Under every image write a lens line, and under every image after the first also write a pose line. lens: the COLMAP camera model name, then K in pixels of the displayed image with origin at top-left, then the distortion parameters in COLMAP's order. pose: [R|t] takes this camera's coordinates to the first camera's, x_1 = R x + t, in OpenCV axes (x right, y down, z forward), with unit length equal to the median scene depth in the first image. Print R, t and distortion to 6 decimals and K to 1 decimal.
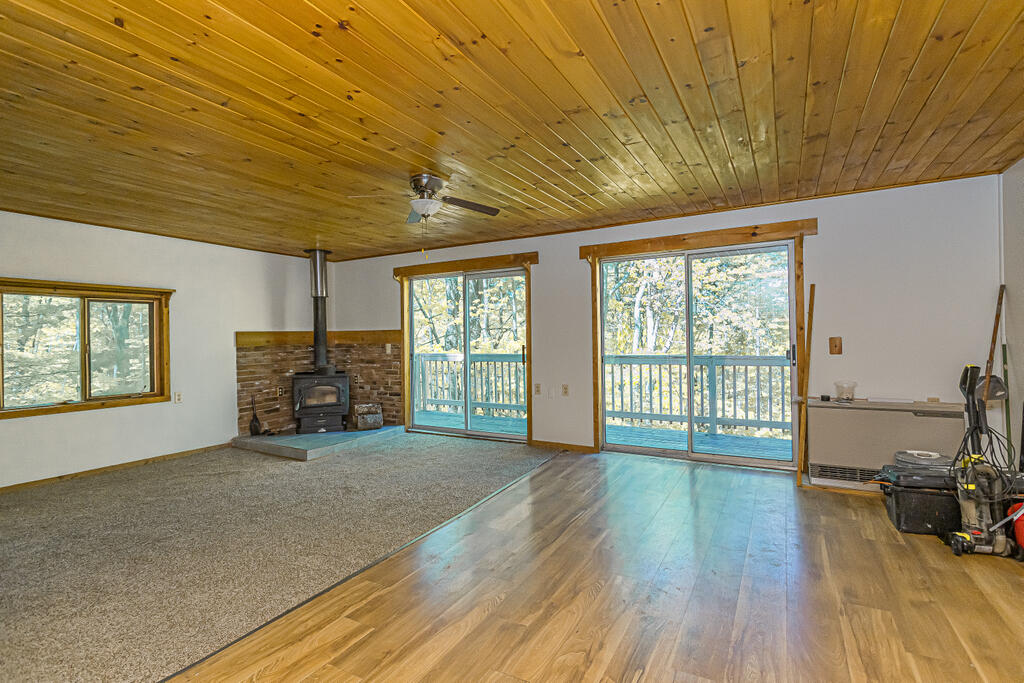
lens RADIAL K [[496.1, 0, 506.6], [0, 496.1, 341.6], [0, 0, 1]] dist [0.000323, -0.000036]
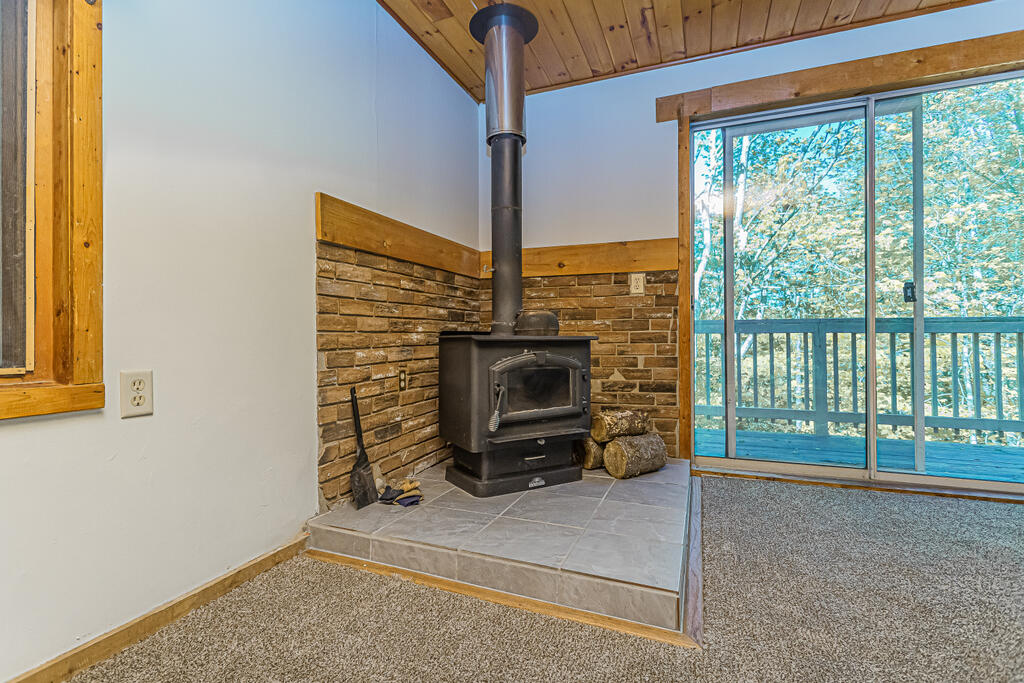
lens RADIAL K [[477.9, 0, 509.5], [0, 477.9, 331.2], [0, 0, 1]] dist [-0.001237, -0.000143]
pose [[0.992513, 0.015229, 0.121189, -0.419884], [-0.014746, 0.999879, -0.004876, 0.062858], [-0.121249, 0.003052, 0.992617, 0.615017]]
